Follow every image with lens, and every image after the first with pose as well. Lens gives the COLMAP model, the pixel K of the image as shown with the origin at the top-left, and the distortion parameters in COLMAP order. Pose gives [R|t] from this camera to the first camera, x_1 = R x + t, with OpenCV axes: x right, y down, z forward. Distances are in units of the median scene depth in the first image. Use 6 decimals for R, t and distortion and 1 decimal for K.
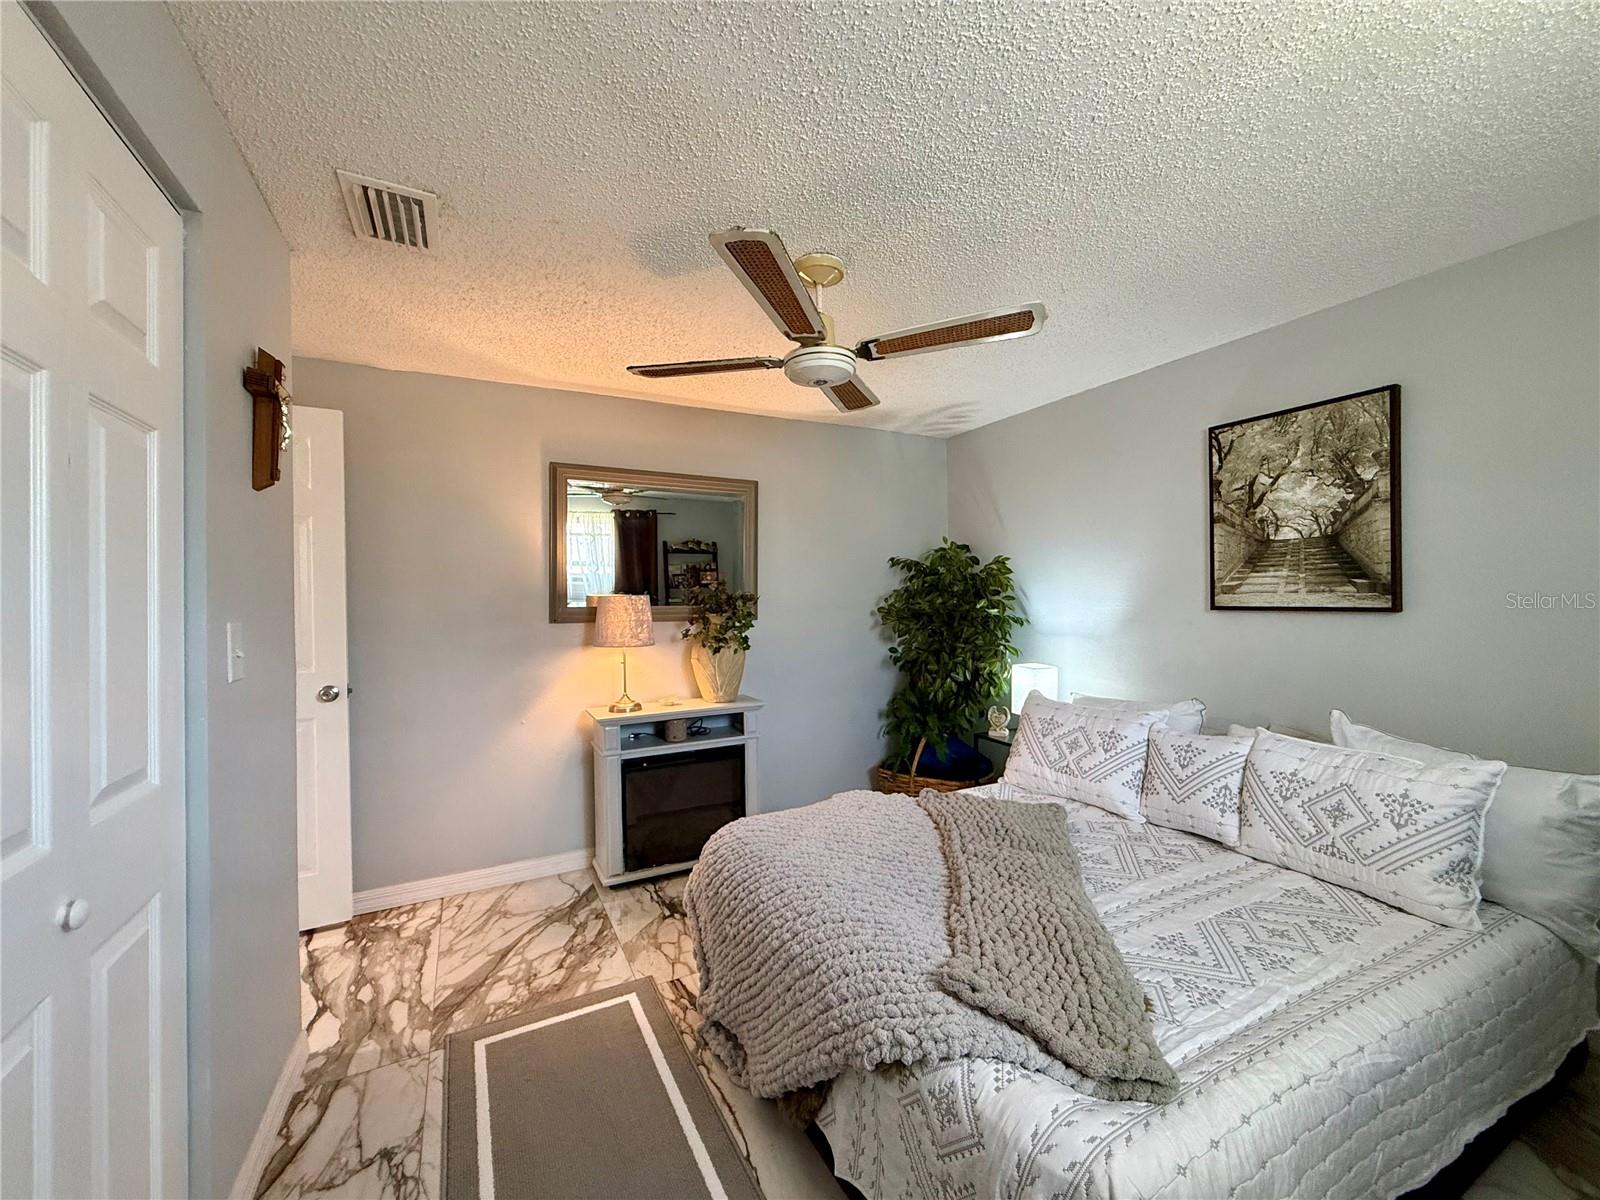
lens RADIAL K [[636.6, 0, 798.1], [0, 636.6, 594.5], [0, 0, 1]] dist [0.000159, 0.000039]
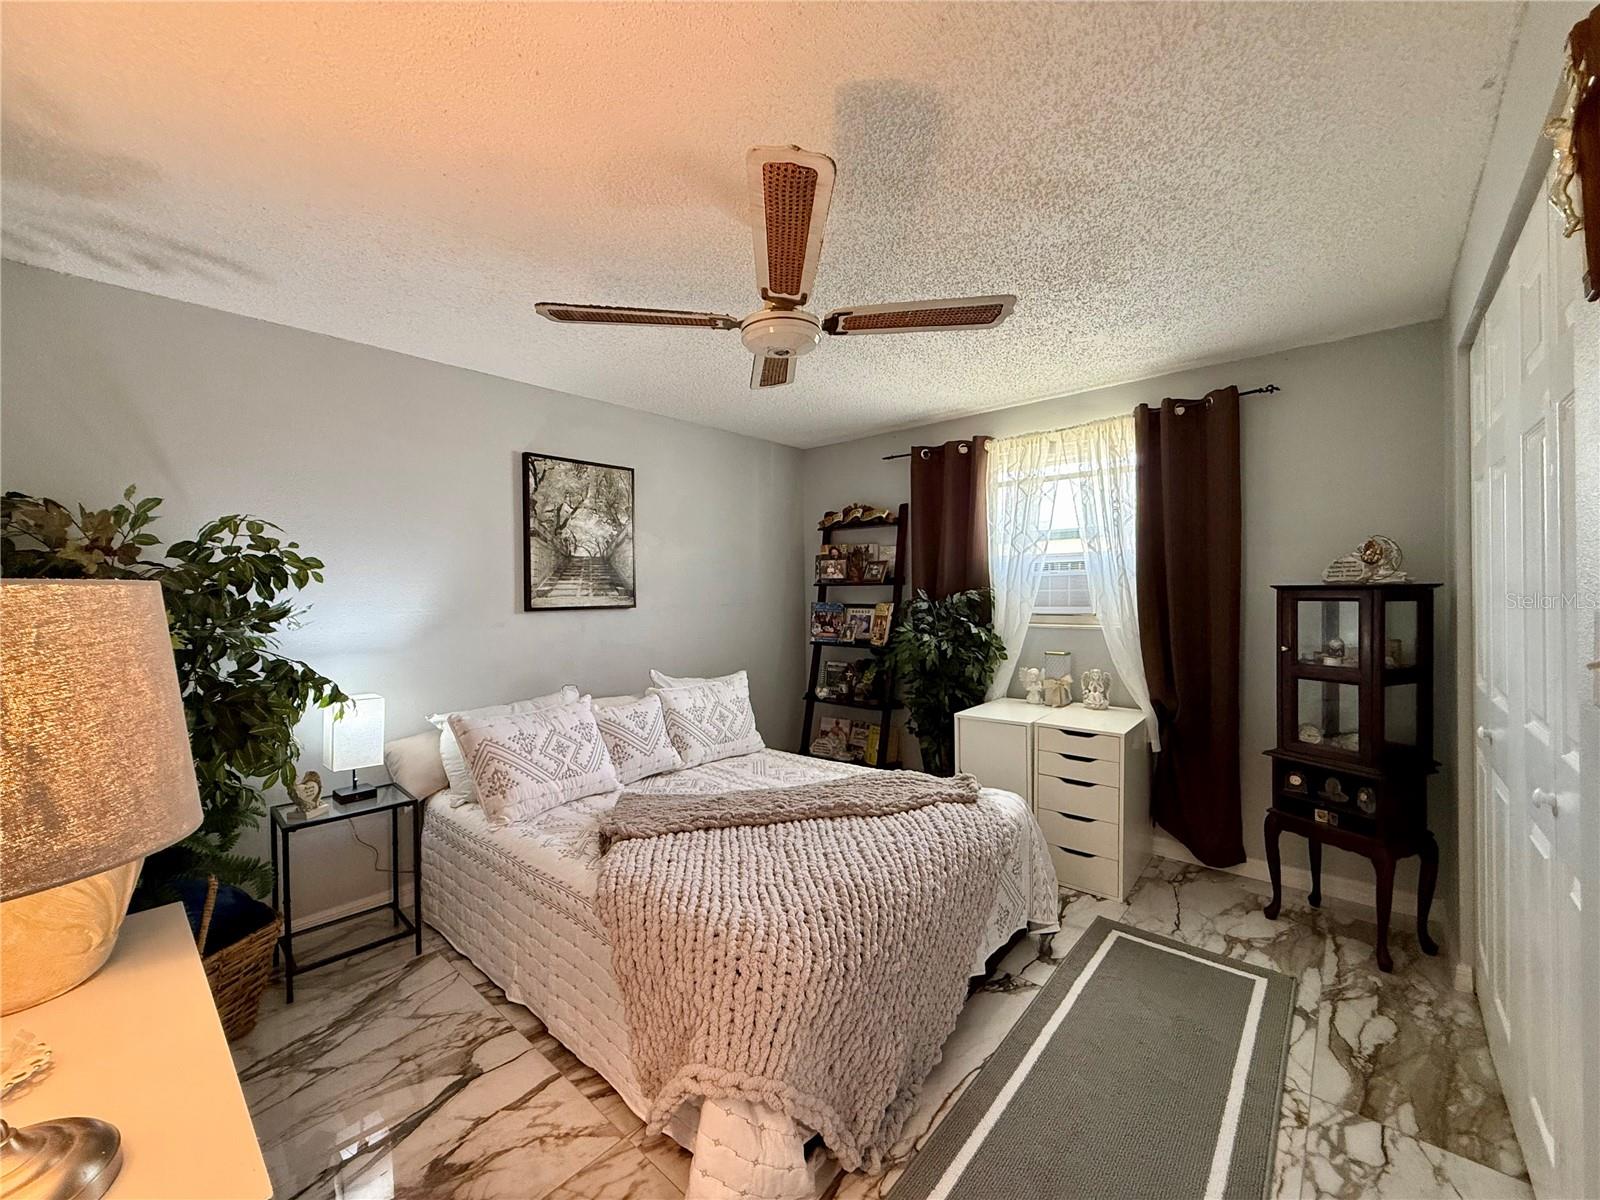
lens RADIAL K [[636.6, 0, 791.4], [0, 636.6, 600.3], [0, 0, 1]] dist [0.000159, 0.000039]
pose [[-0.352910, 0.005595, 0.935641, -0.658740], [0.017546, 0.999846, 0.000640, 0.013152], [-0.935493, 0.016643, -0.352953, 1.076269]]
